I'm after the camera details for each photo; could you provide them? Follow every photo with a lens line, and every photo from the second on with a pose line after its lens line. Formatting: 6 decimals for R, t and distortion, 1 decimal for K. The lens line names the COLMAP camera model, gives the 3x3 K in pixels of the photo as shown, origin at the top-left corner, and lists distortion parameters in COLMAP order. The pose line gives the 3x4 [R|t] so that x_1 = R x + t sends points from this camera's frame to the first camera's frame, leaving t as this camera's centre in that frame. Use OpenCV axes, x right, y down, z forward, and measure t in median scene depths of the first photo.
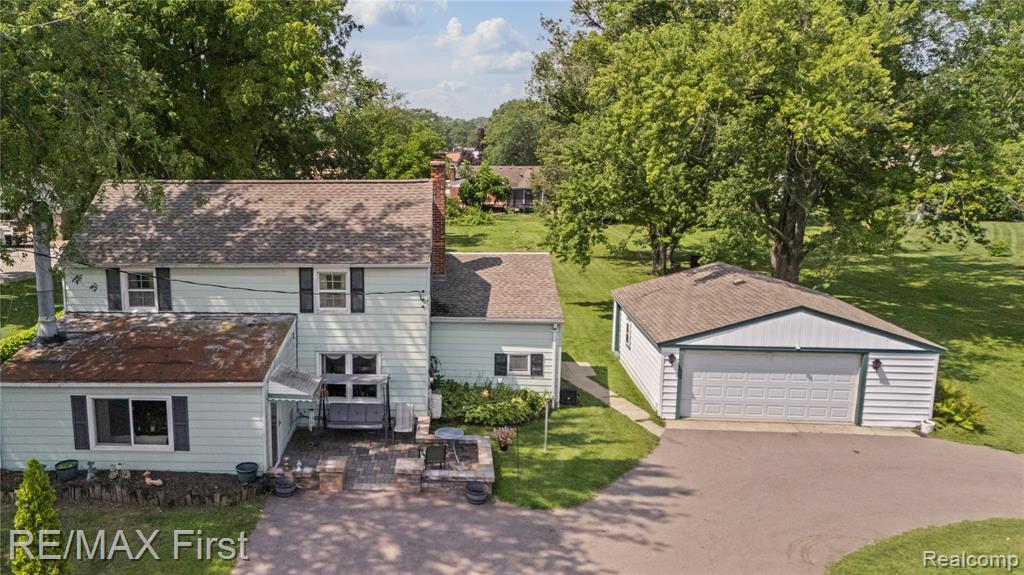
lens RADIAL K [[785.6, 0, 395.7], [0, 785.6, 287.7], [0, 0, 1]] dist [0.079402, -0.006186]
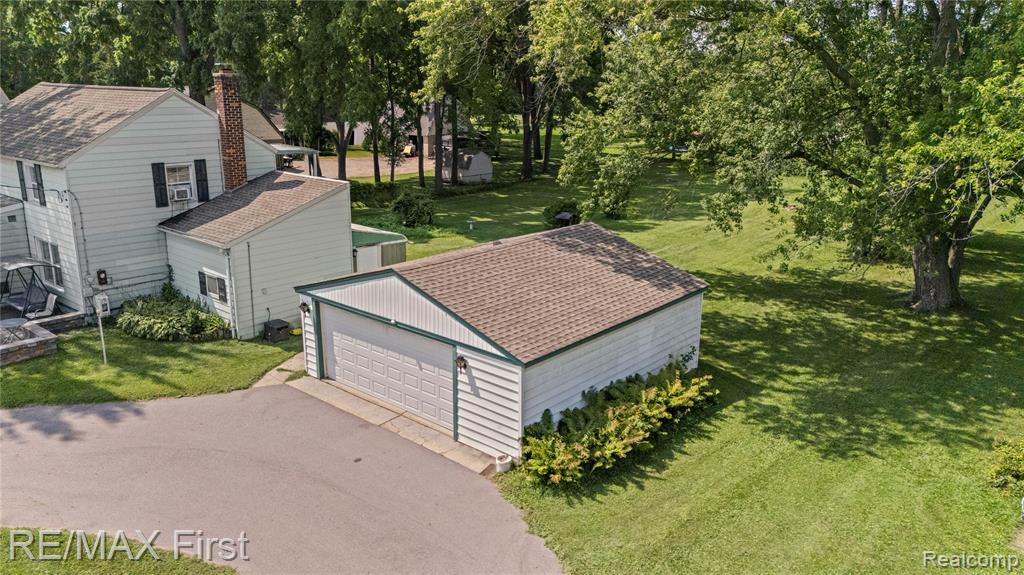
lens RADIAL K [[745.1, 0, 509.4], [0, 745.1, 270.4], [0, 0, 1]] dist [0.036139, -0.004988]
pose [[0.815832, 0.161829, -0.555185, 1.061813], [-0.128276, 0.986772, 0.099131, -0.065560], [0.563883, -0.009657, 0.825798, 0.495392]]
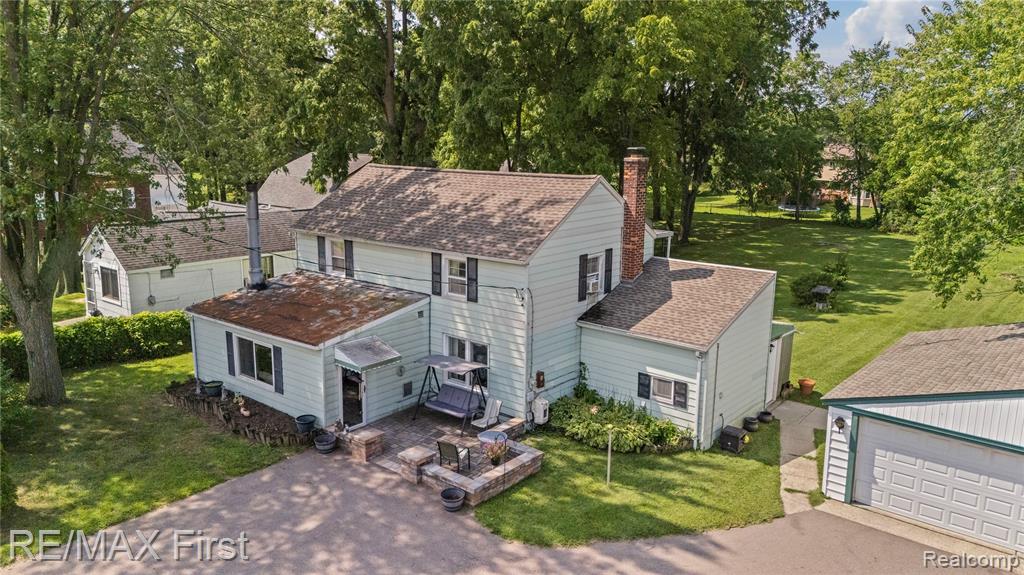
lens RADIAL K [[745.1, 0, 509.4], [0, 745.1, 270.4], [0, 0, 1]] dist [0.036139, -0.004988]
pose [[0.815713, 0.120697, -0.565725, 0.524503], [-0.123711, 0.991762, 0.033214, -0.046180], [0.565073, 0.042893, 0.823925, 0.230464]]
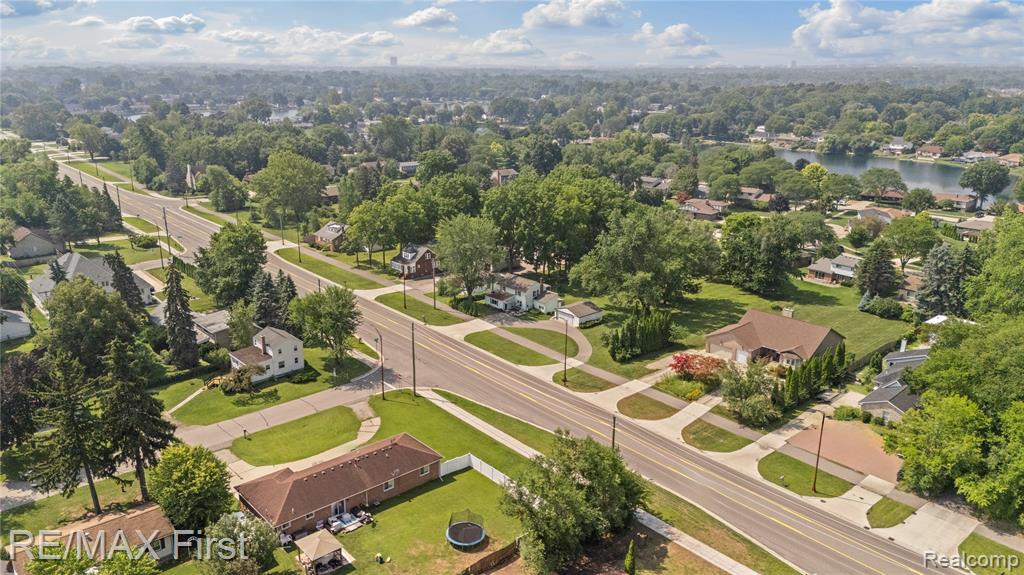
lens RADIAL K [[745.1, 0, 509.4], [0, 745.1, 270.4], [0, 0, 1]] dist [0.036139, -0.004988]
pose [[0.728172, 0.195090, -0.657043, 5.091463], [-0.142616, 0.980780, 0.133158, -1.295643], [0.670392, -0.003257, 0.742000, -5.046228]]
